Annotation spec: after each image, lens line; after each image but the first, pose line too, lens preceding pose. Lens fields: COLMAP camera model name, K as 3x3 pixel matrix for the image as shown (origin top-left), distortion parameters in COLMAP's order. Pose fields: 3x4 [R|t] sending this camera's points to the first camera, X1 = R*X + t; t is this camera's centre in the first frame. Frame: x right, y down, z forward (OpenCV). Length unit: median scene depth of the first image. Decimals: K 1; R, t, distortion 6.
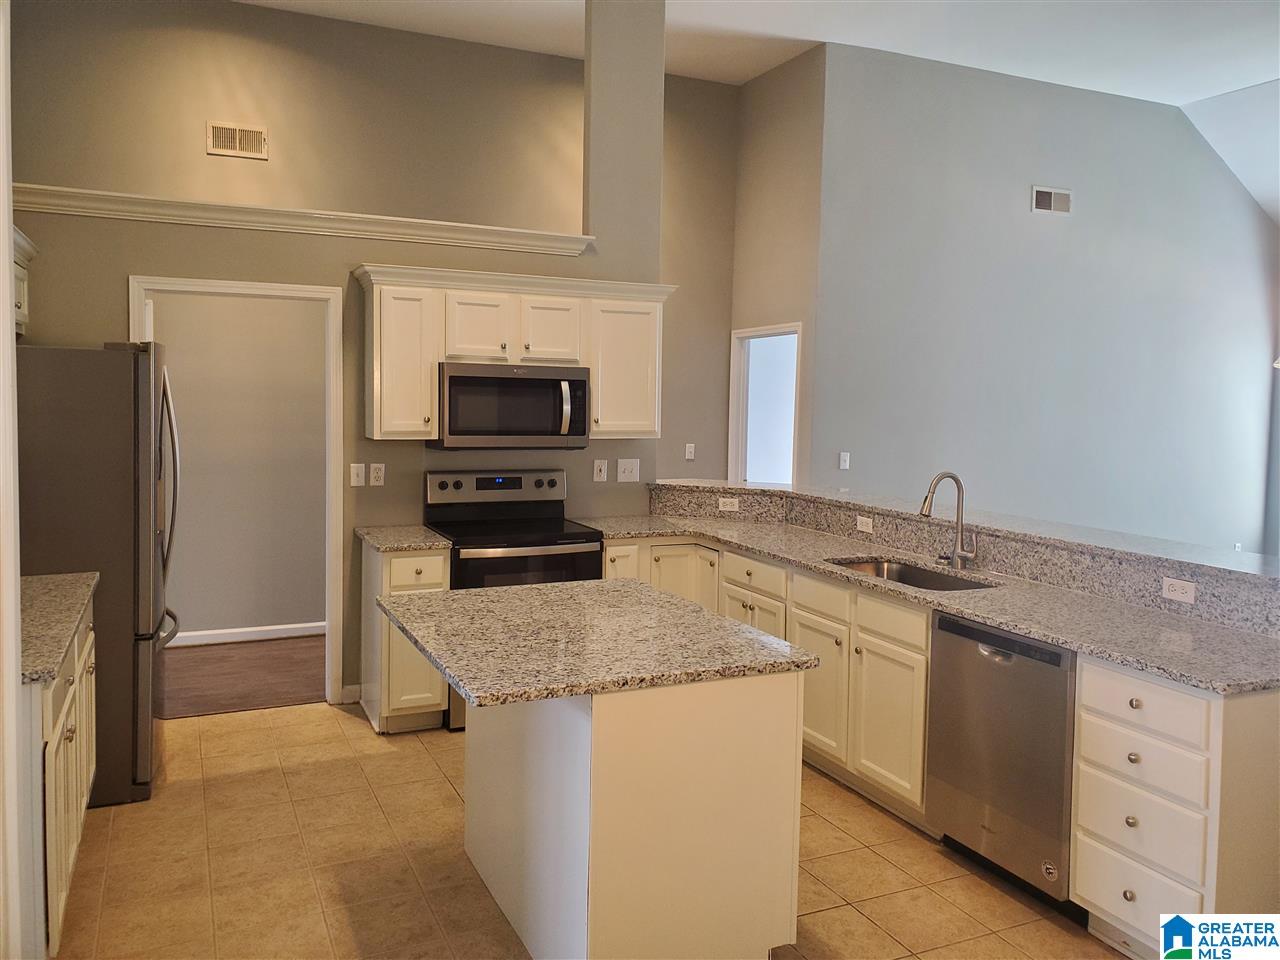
lens RADIAL K [[967.8, 0, 640.9], [0, 967.8, 456.5], [0, 0, 1]] dist [0.030426, -0.011237]
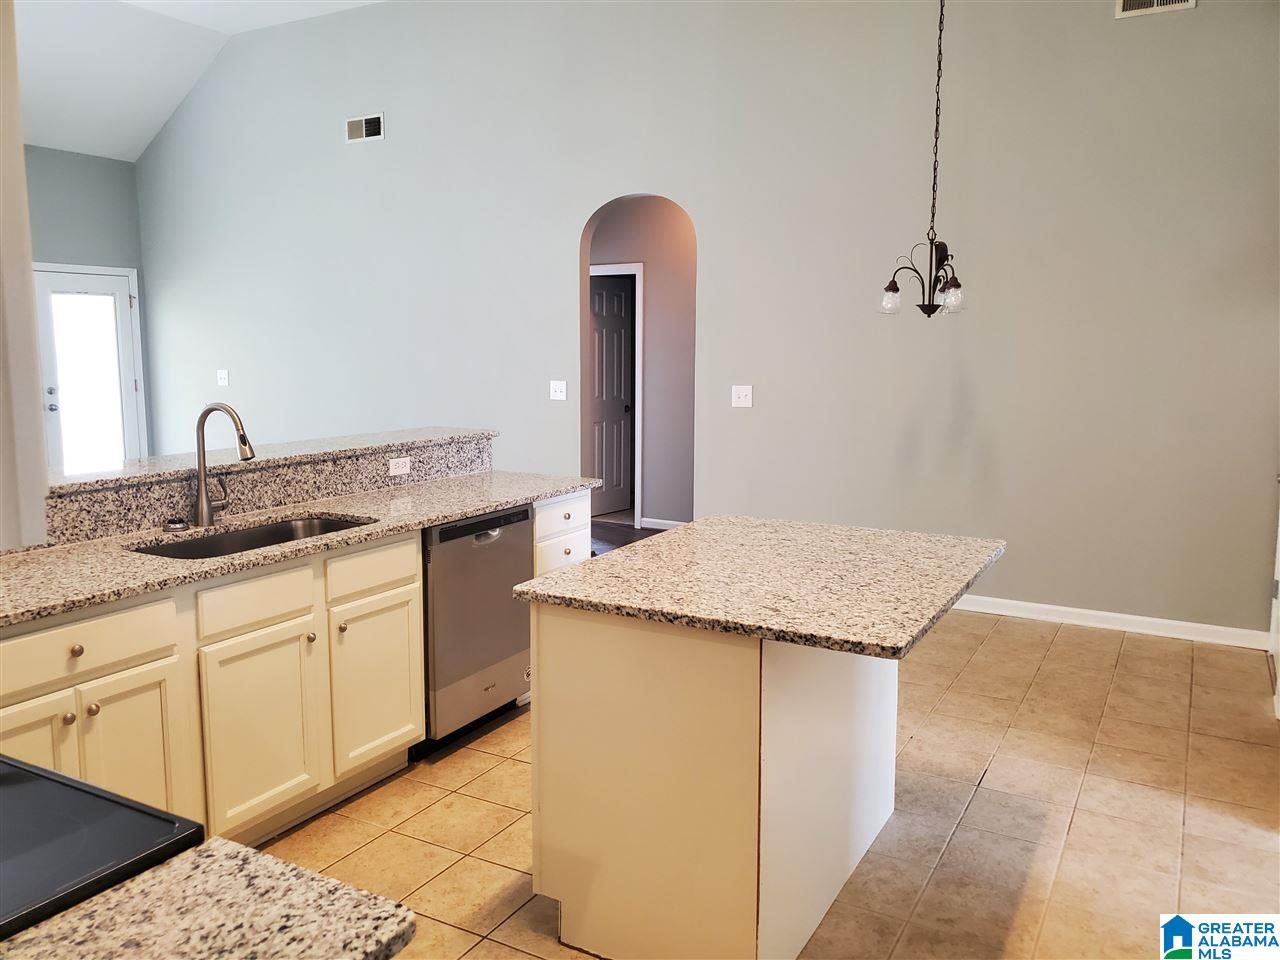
lens RADIAL K [[990.5, 0, 640.0], [0, 990.5, 480.0], [0, 0, 1]] dist [0.046243, 0.001164]
pose [[-0.581281, -0.135441, 0.802351, -0.595948], [0.037394, 0.980562, 0.192615, -0.073027], [-0.812843, 0.141967, -0.564918, 1.331017]]
